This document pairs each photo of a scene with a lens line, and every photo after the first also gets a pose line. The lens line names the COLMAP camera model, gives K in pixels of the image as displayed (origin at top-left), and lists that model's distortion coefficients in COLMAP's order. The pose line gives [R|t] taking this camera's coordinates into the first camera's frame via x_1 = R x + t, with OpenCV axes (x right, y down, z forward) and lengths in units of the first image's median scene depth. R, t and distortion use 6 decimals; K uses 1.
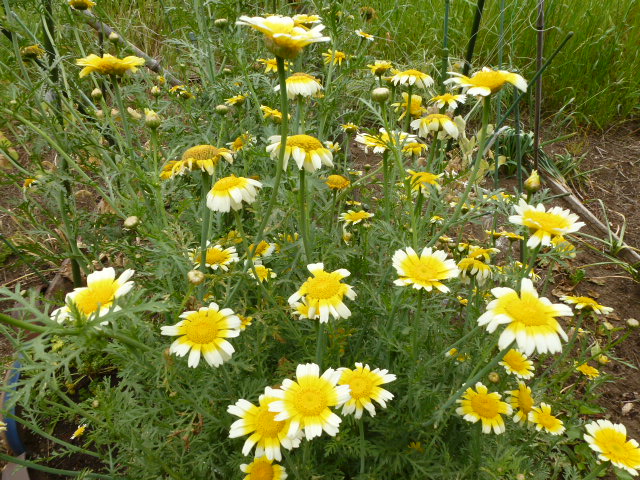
lens RADIAL K [[458.1, 0, 320.0], [0, 458.1, 240.0], [0, 0, 1]] dist [-0.052832, 0.000088]
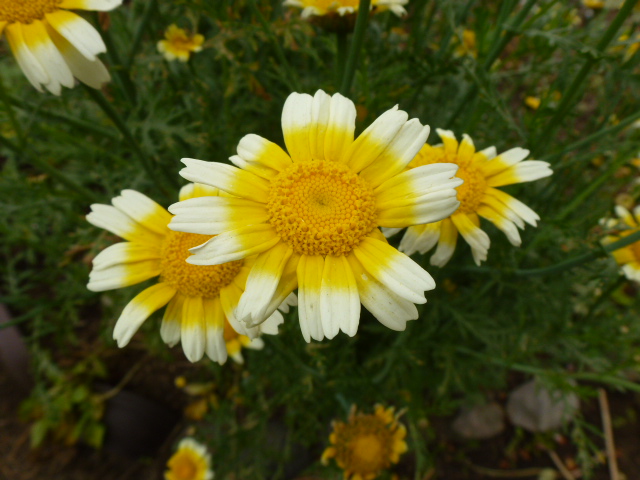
lens RADIAL K [[458.1, 0, 320.0], [0, 458.1, 240.0], [0, 0, 1]] dist [-0.052832, 0.000088]
pose [[0.996549, 0.082020, 0.012789, -0.023647], [-0.080861, 0.924314, 0.372969, 0.250103], [0.018770, -0.372716, 0.927756, 0.679492]]
